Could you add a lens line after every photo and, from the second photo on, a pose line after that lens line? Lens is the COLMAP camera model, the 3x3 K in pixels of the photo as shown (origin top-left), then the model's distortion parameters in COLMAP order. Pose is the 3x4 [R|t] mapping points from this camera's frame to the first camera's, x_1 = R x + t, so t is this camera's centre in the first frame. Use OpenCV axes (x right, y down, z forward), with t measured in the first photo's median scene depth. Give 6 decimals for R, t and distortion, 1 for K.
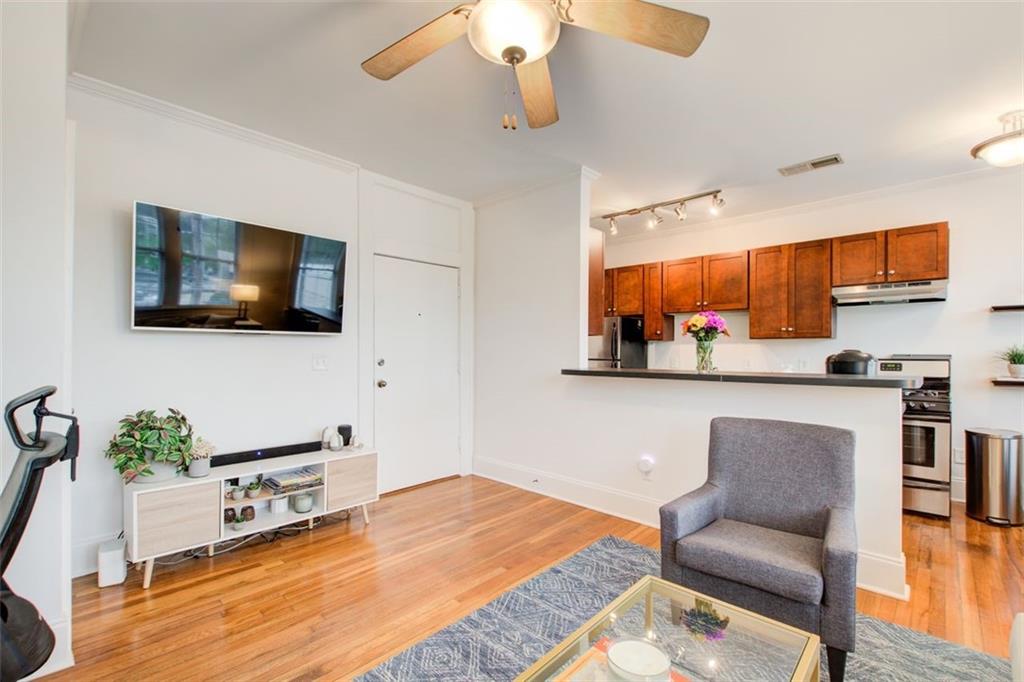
lens RADIAL K [[449.0, 0, 515.4], [0, 449.0, 354.1], [0, 0, 1]] dist [-0.000016, 0.000459]
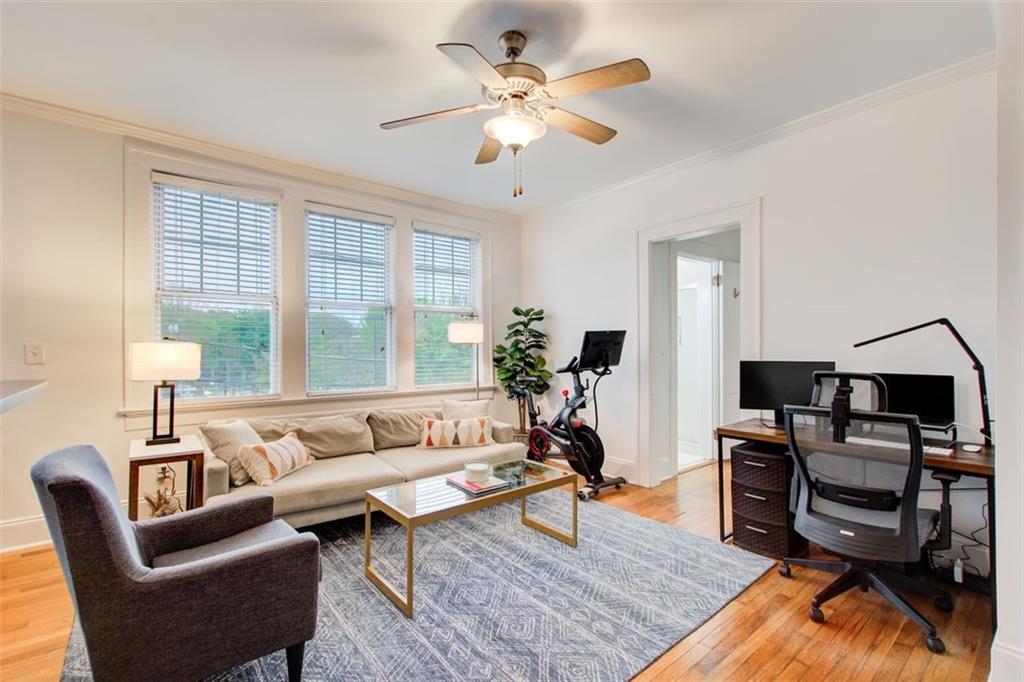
lens RADIAL K [[450.5, 0, 512.5], [0, 450.5, 343.9], [0, 0, 1]] dist [0.003391, 0.000336]
pose [[-0.991131, -0.000331, 0.132889, -0.081518], [0.000368, 0.999986, 0.005235, -0.009144], [-0.132889, 0.005238, -0.991117, 1.049983]]
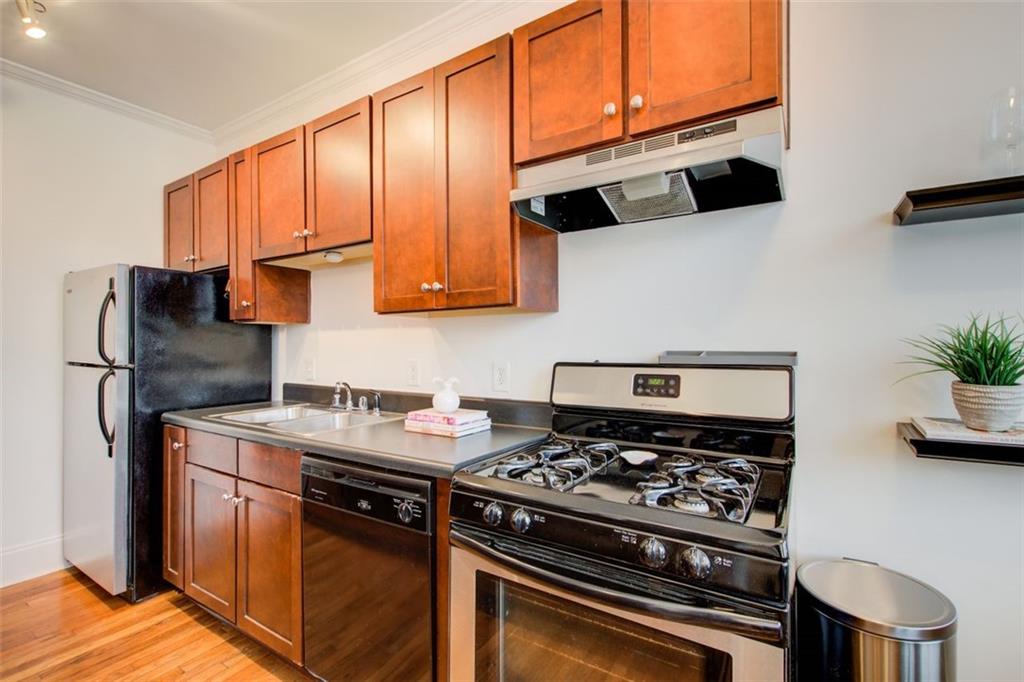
lens RADIAL K [[460.4, 0, 511.6], [0, 460.4, 344.5], [0, 0, 1]] dist [-0.001505, -0.000091]
pose [[0.985559, -0.003299, 0.169301, 0.778808], [0.005100, 0.999935, -0.010204, -0.001625], [-0.169256, 0.010920, 0.985512, 0.772715]]
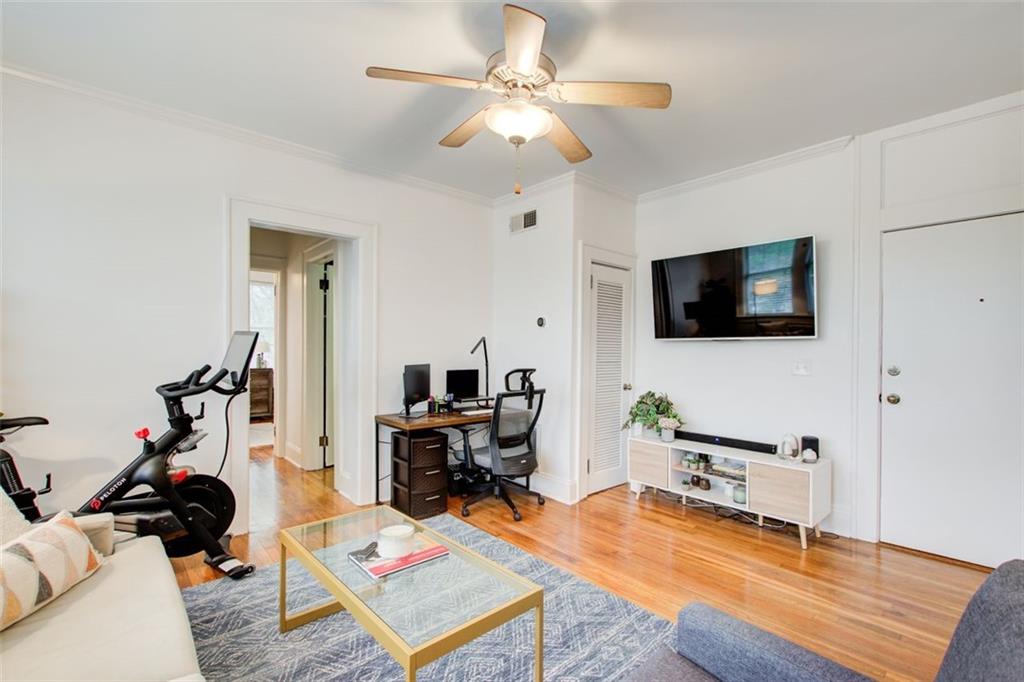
lens RADIAL K [[457.6, 0, 514.7], [0, 457.6, 354.7], [0, 0, 1]] dist [-0.008325, 0.000106]
pose [[-0.084134, 0.007711, -0.996425, 0.589635], [-0.015300, 0.999842, 0.009029, -0.007829], [0.996337, 0.016005, -0.084003, 0.472009]]
